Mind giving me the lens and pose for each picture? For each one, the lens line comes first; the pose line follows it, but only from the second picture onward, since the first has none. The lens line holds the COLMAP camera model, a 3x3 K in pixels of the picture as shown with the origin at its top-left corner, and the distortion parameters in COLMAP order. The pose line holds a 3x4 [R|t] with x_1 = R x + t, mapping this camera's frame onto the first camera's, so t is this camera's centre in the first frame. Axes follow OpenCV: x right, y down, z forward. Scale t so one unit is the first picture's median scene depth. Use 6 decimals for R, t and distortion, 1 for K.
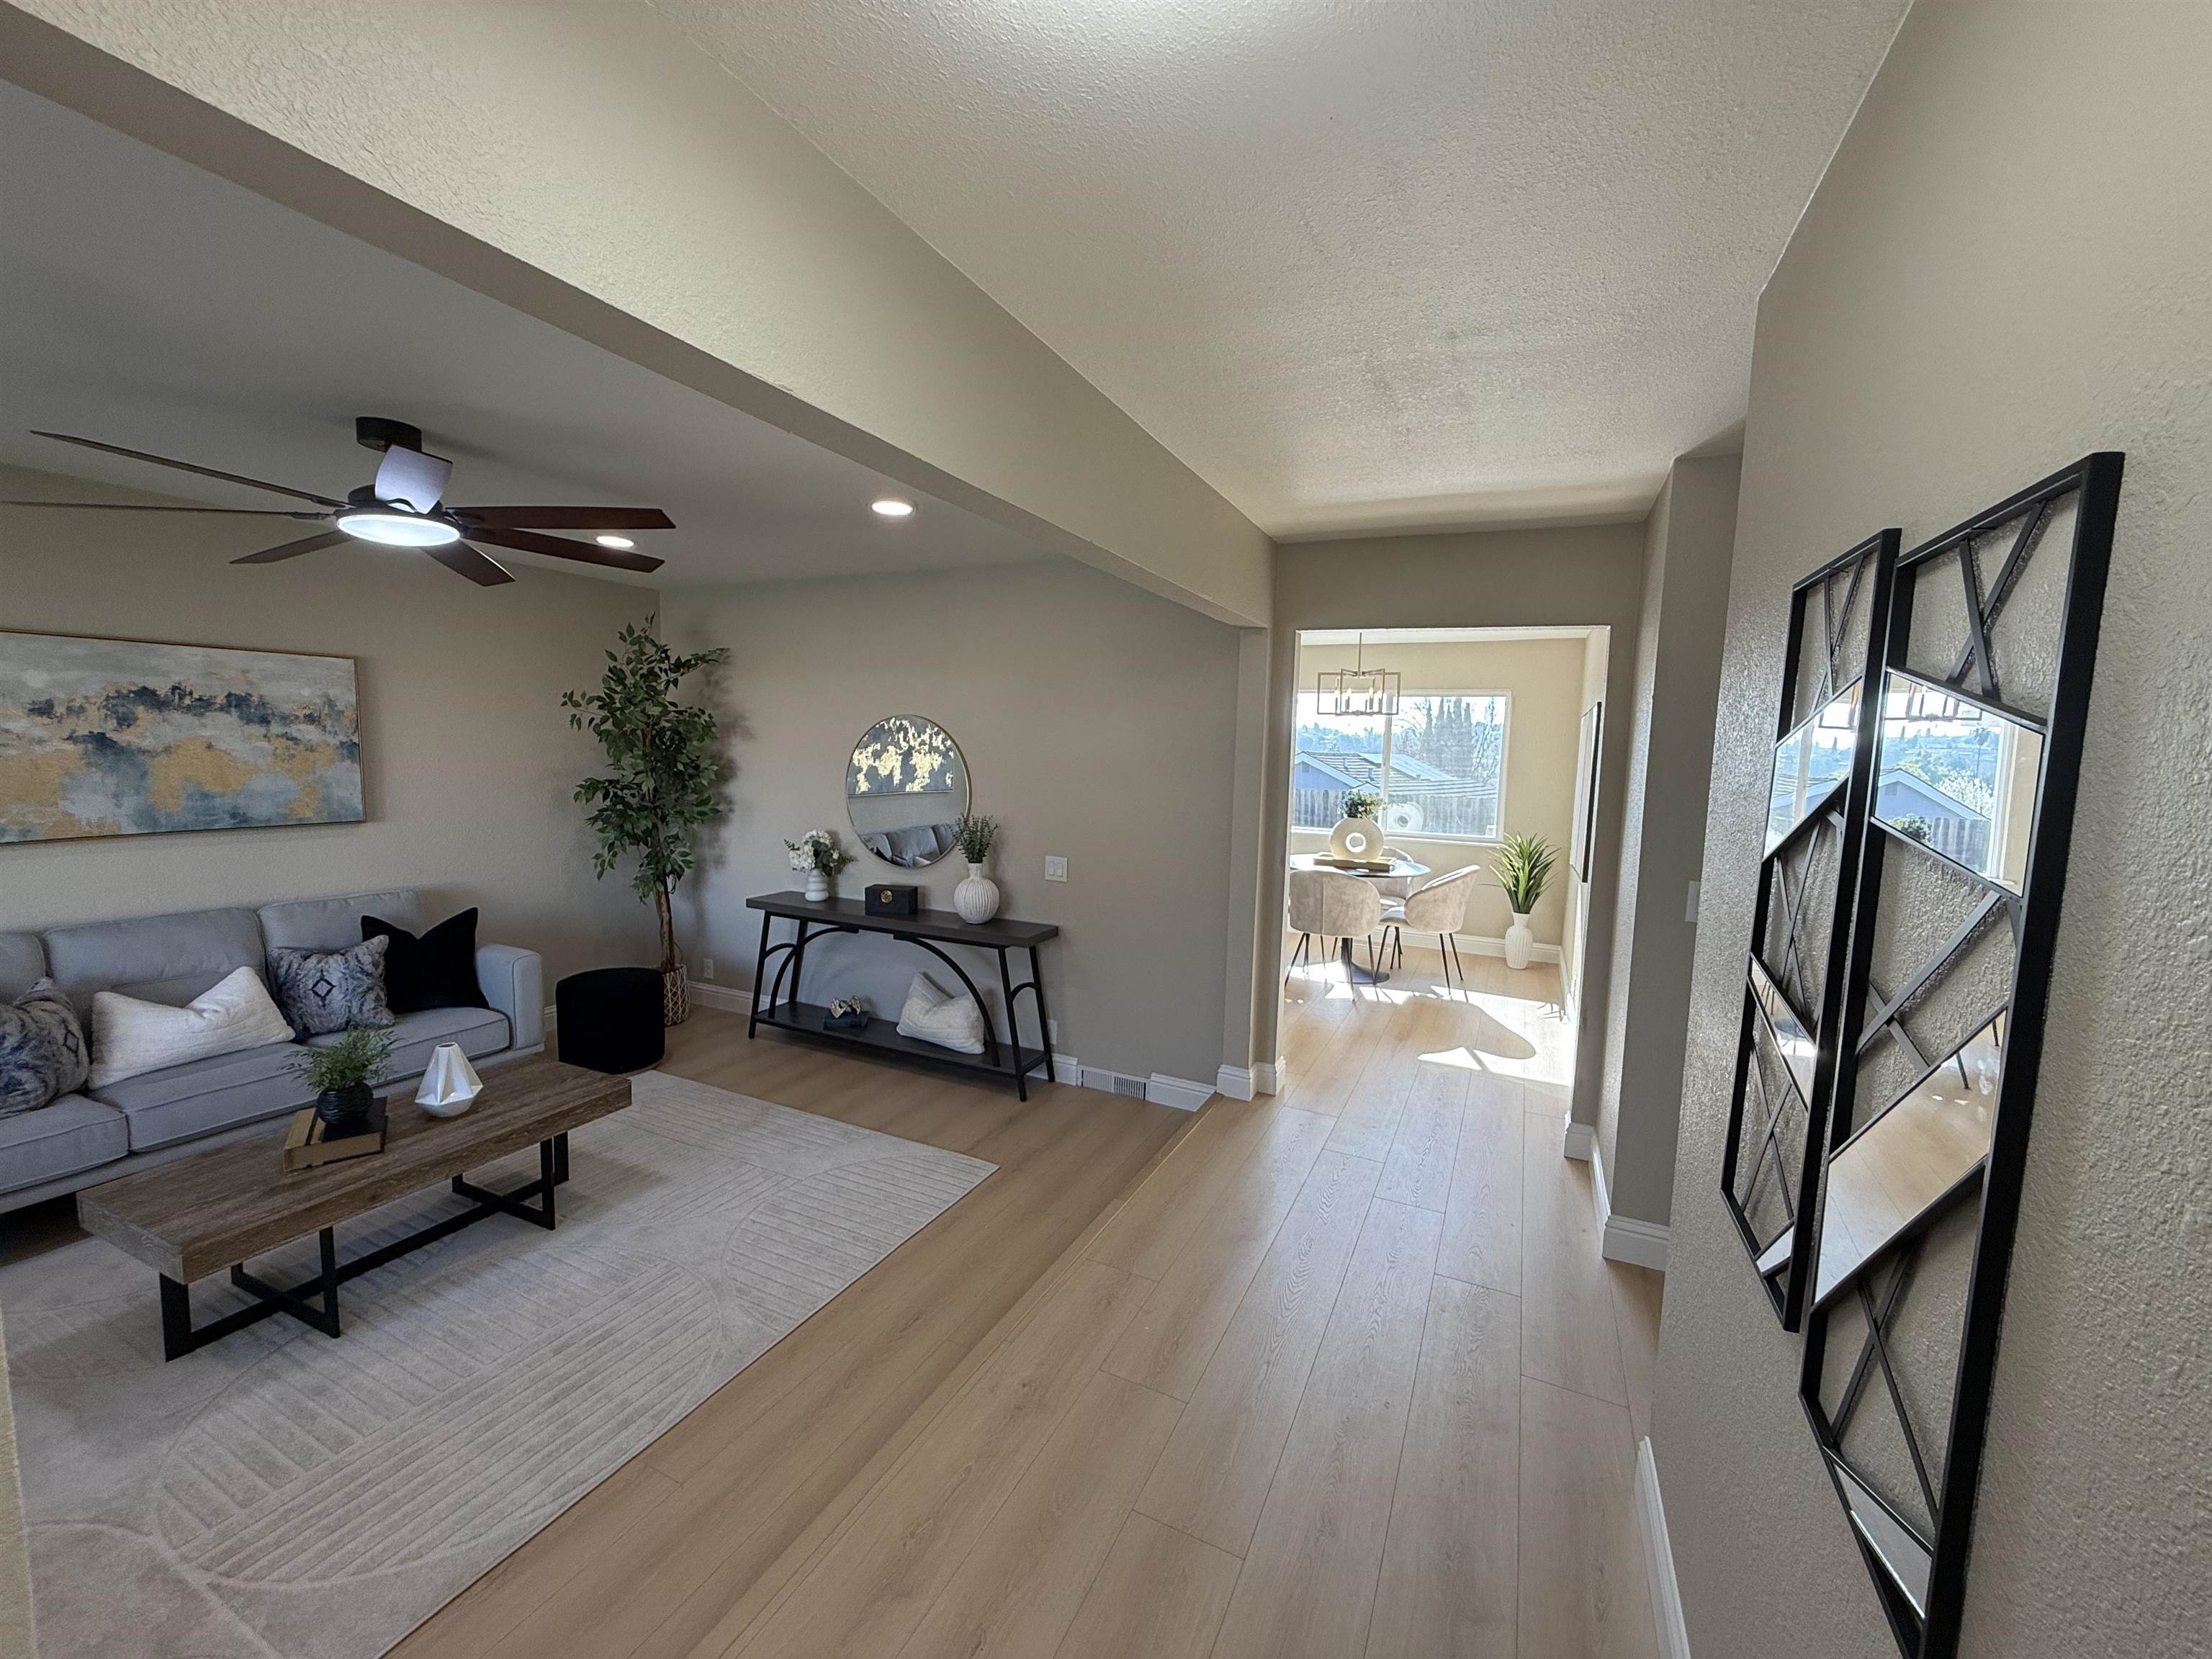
lens RADIAL K [[878.5, 0, 1102.8], [0, 878.5, 830.2], [0, 0, 1]] dist [-0.000092, 0.000339]
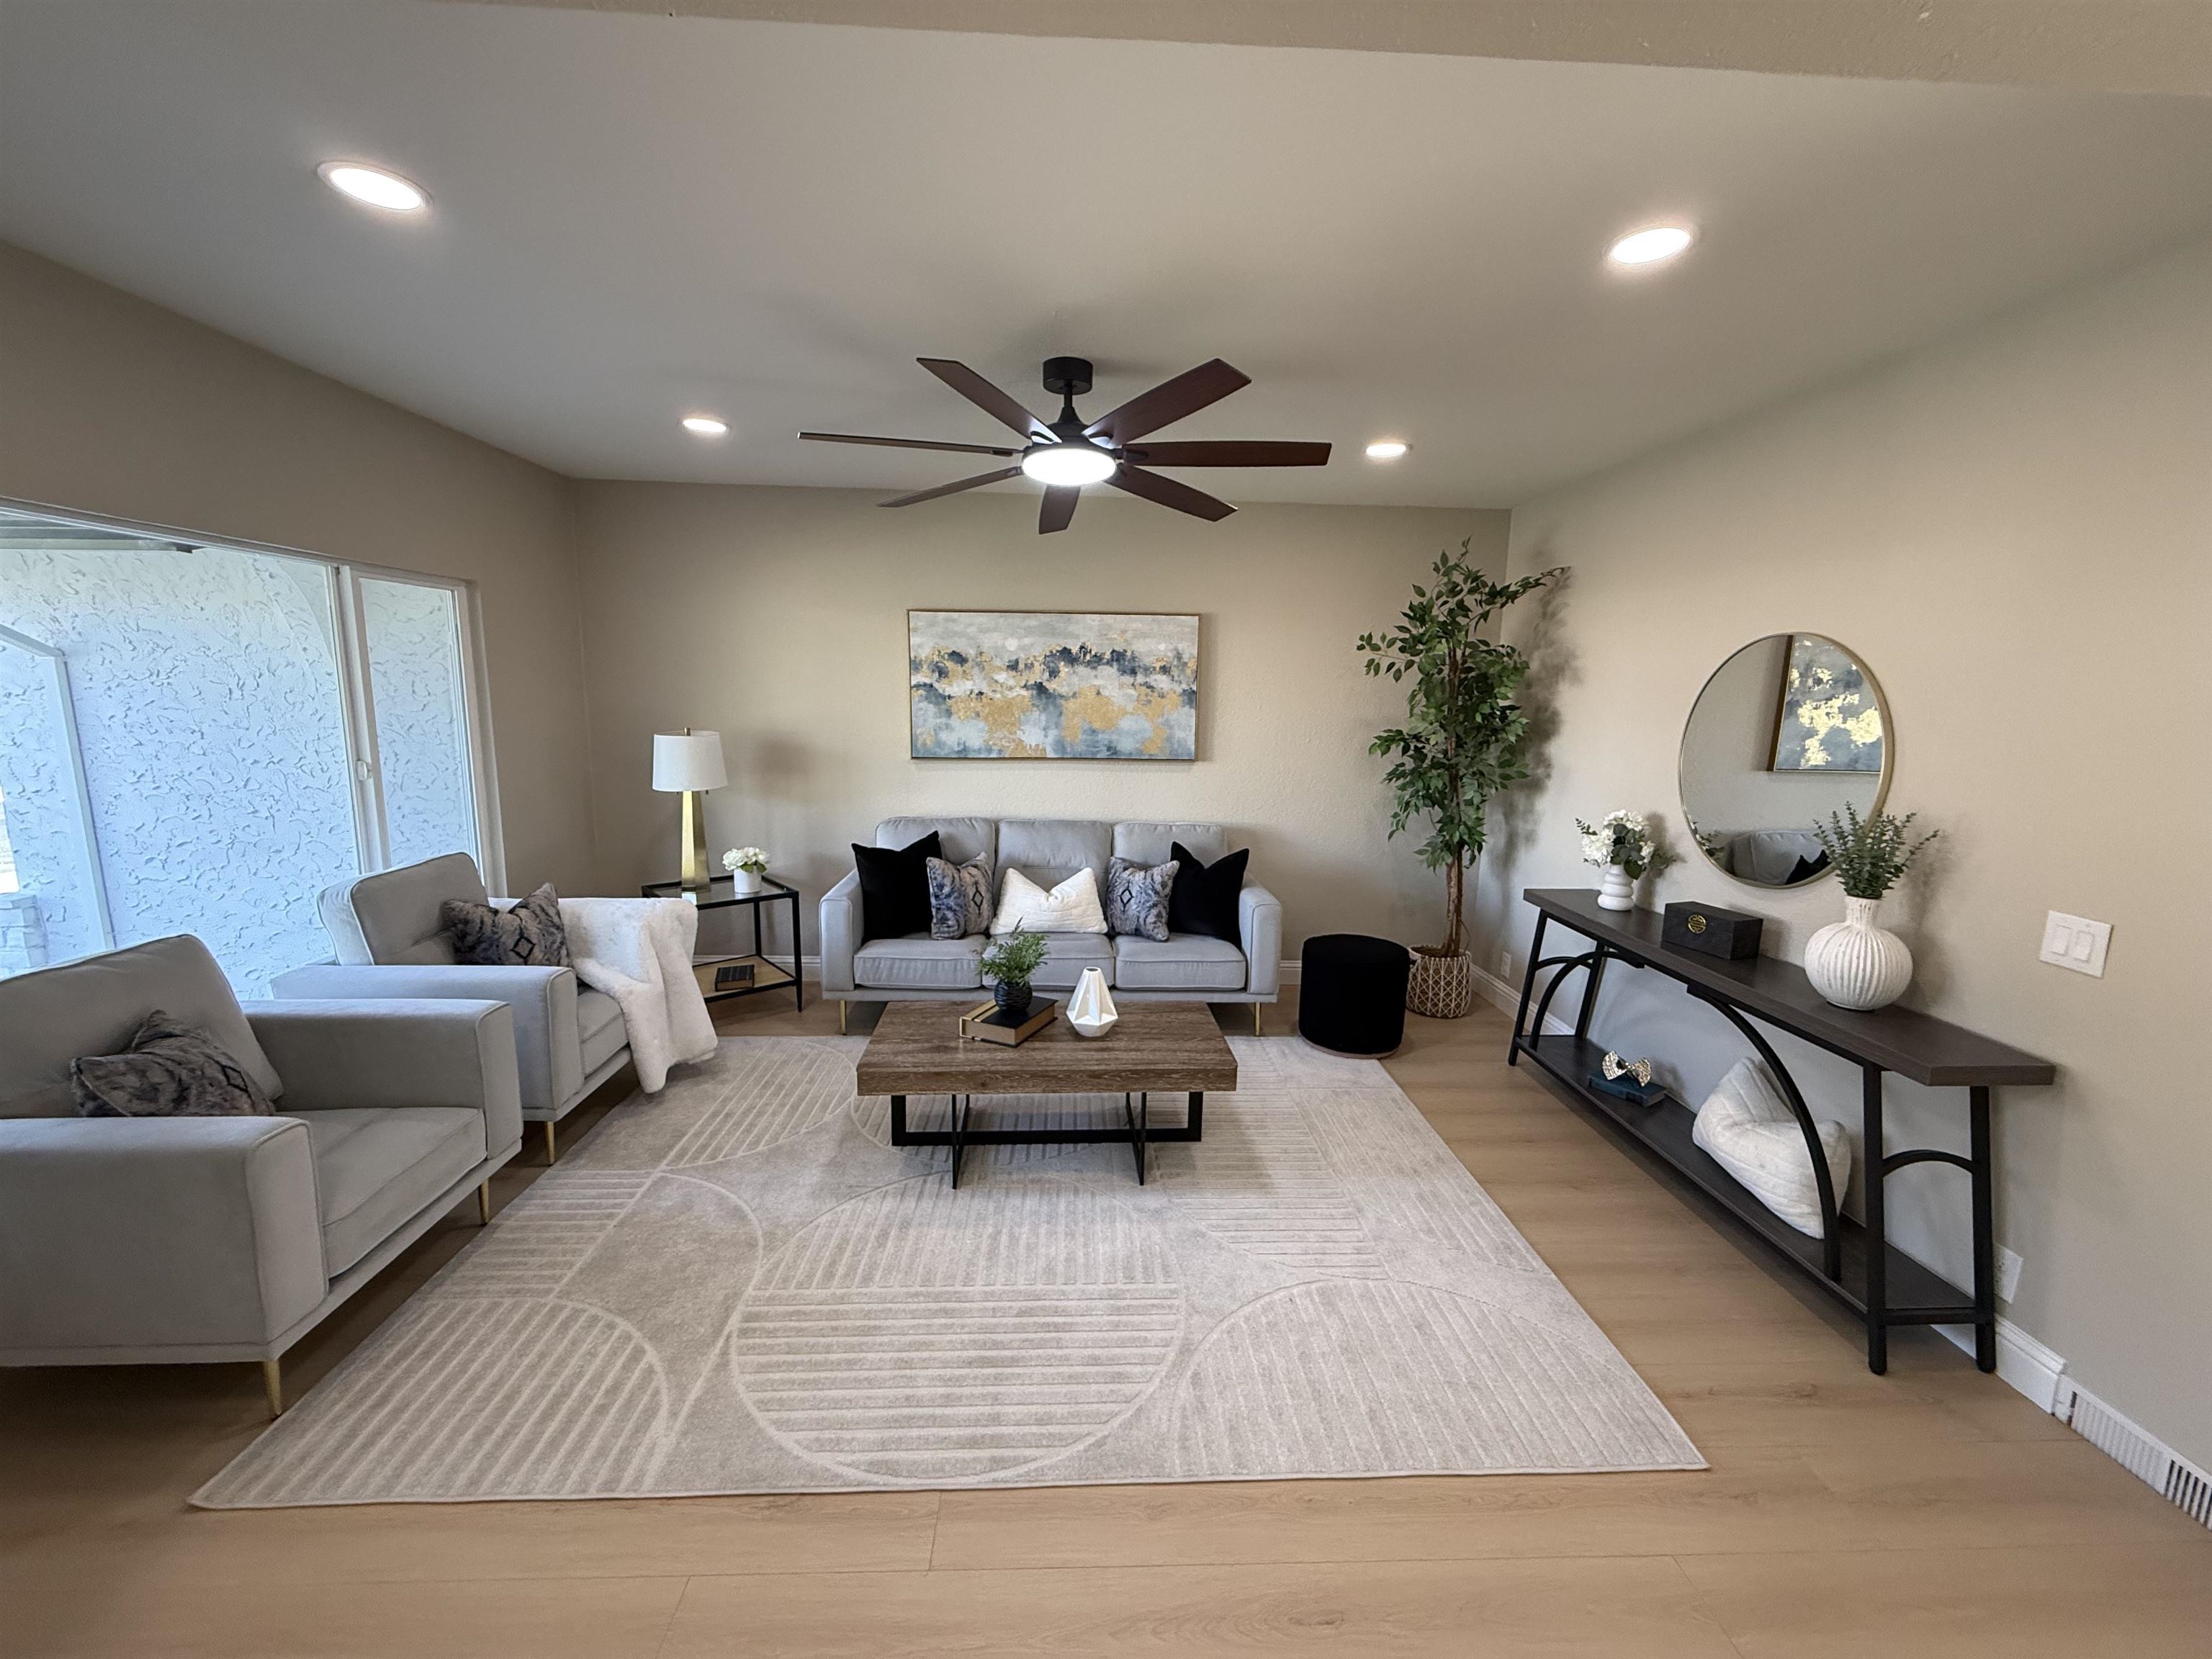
lens RADIAL K [[878.5, 0, 1102.8], [0, 878.5, 830.2], [0, 0, 1]] dist [-0.000092, 0.000339]
pose [[0.471228, 0.120606, -0.873727, 0.117223], [-0.091157, 0.991962, 0.087762, -0.009648], [0.877288, 0.038290, 0.478434, 0.380828]]
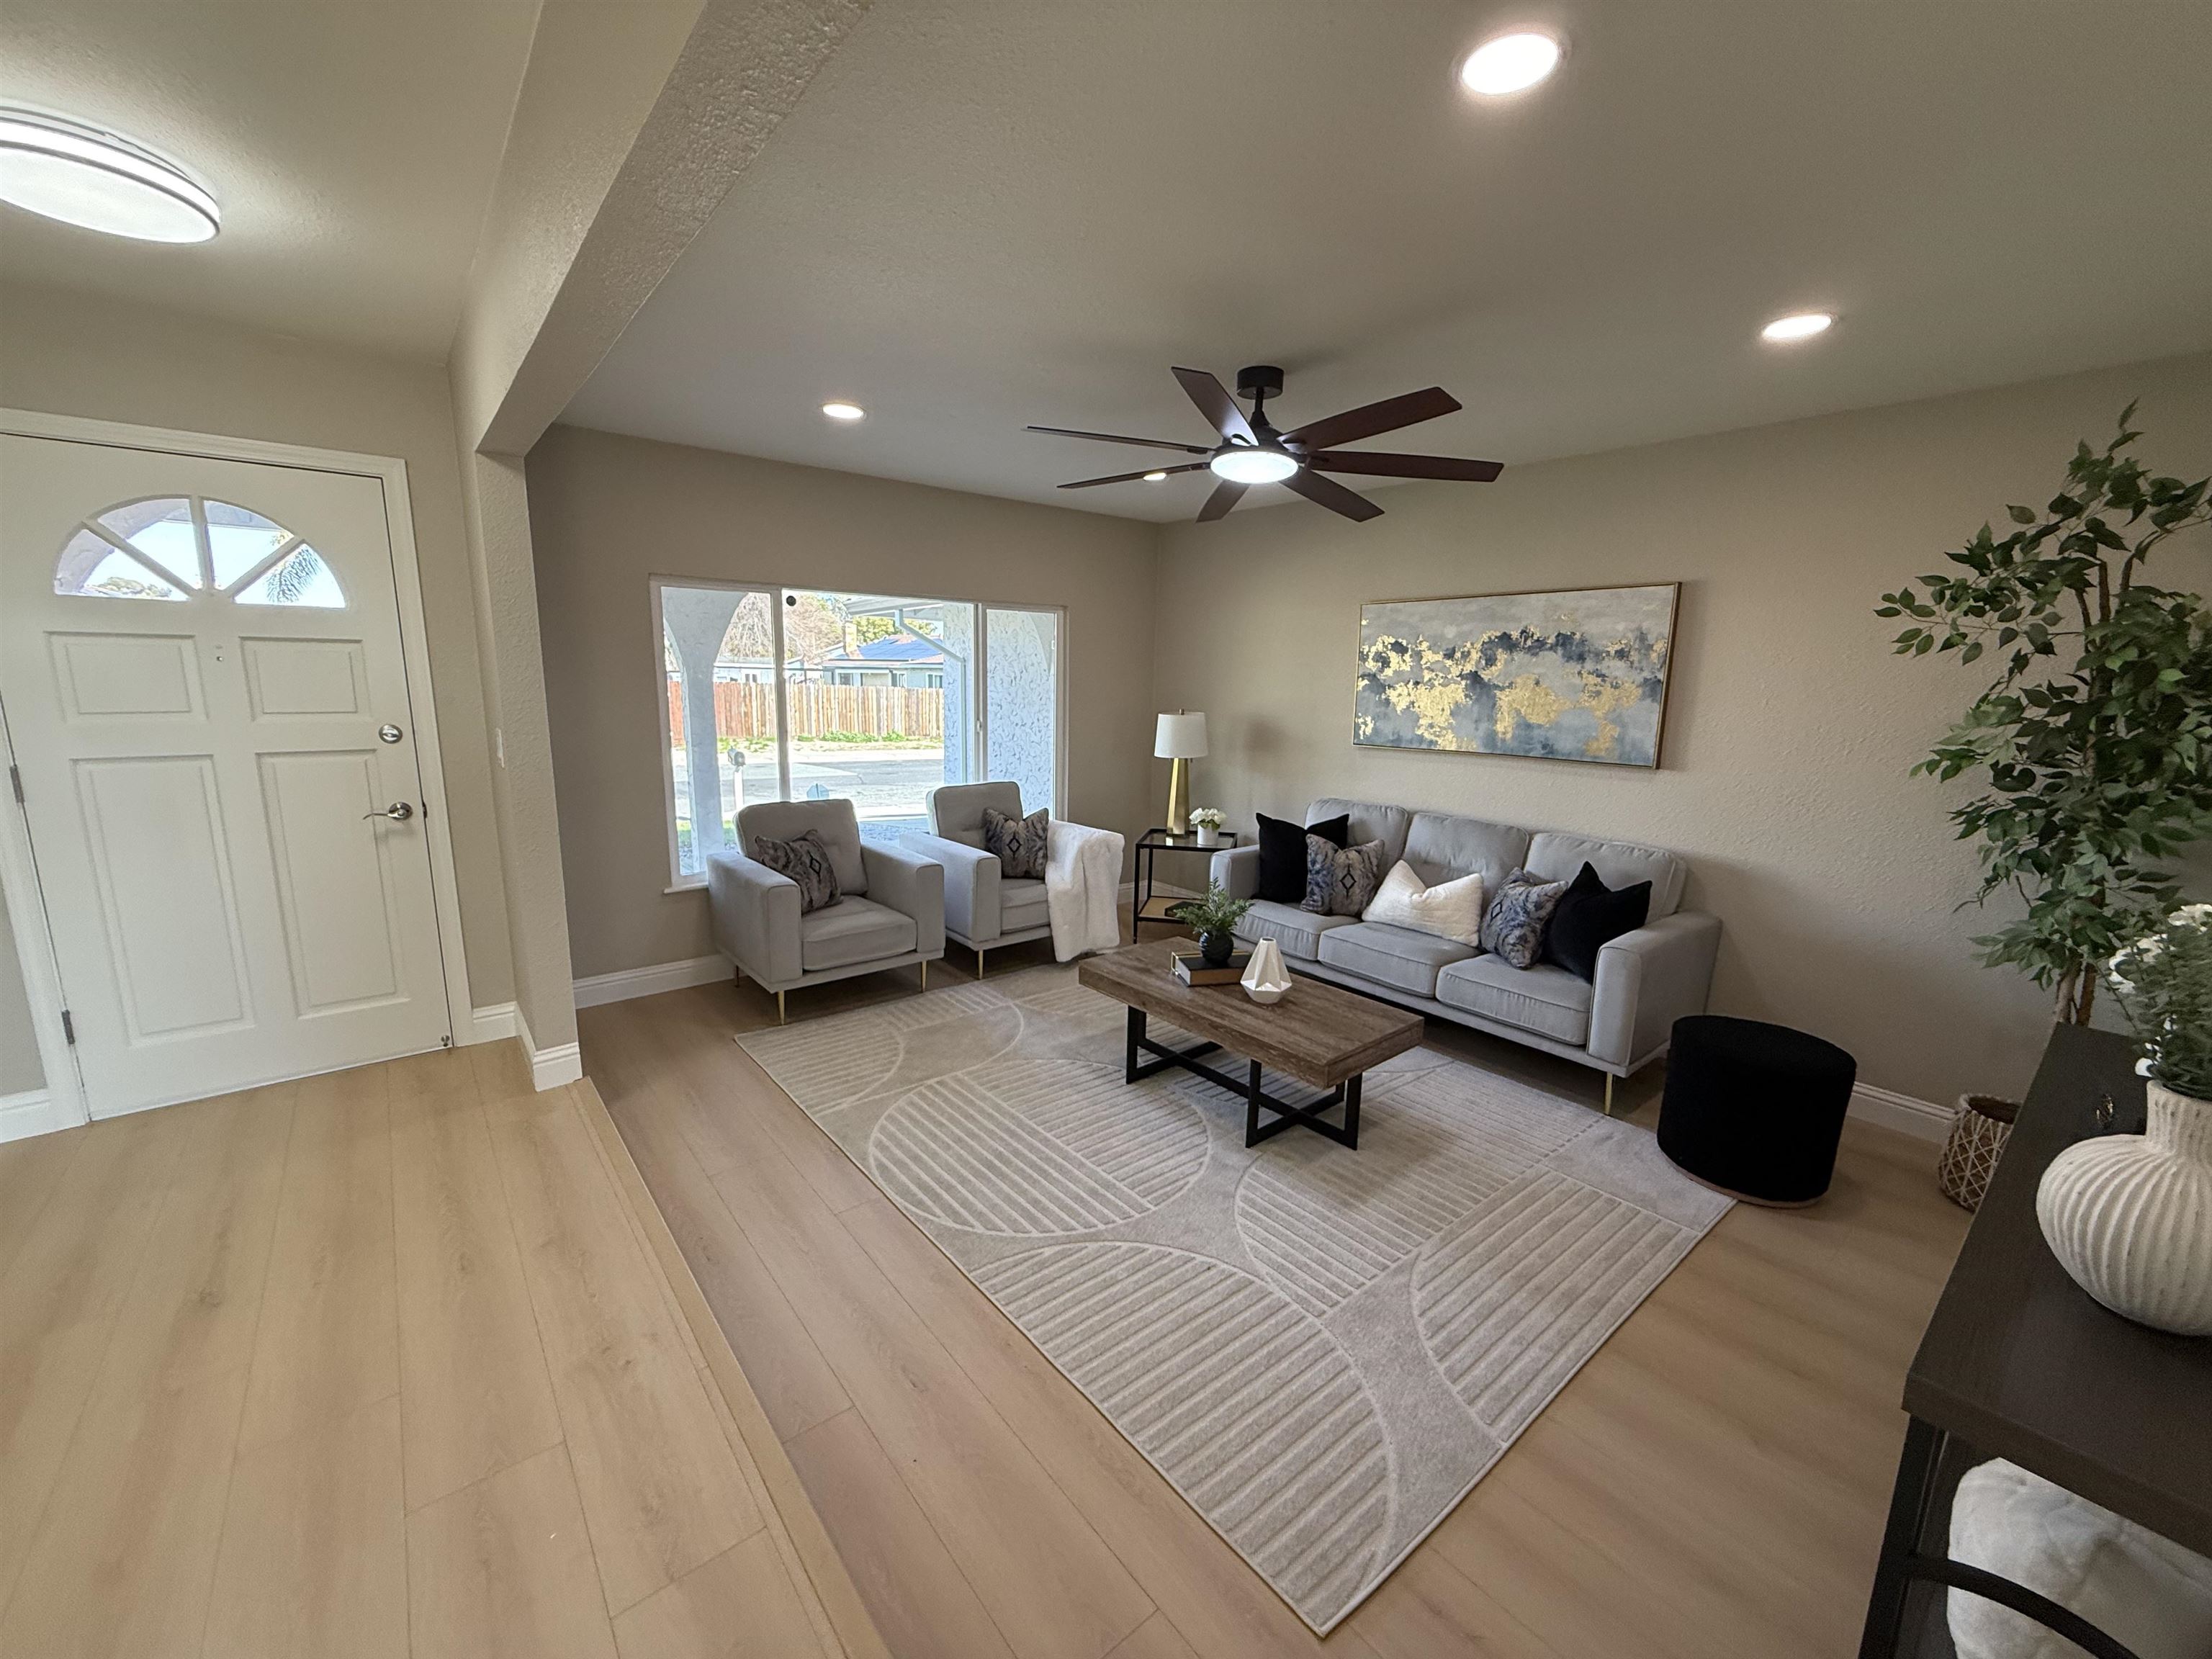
lens RADIAL K [[880.4, 0, 1100.5], [0, 880.4, 830.2], [0, 0, 1]] dist [-0.000929, -0.000140]
pose [[-0.425410, 0.122340, -0.896694, 0.239303], [-0.117762, 0.974913, 0.188880, -0.054918], [0.897306, 0.185948, -0.400331, 0.928948]]
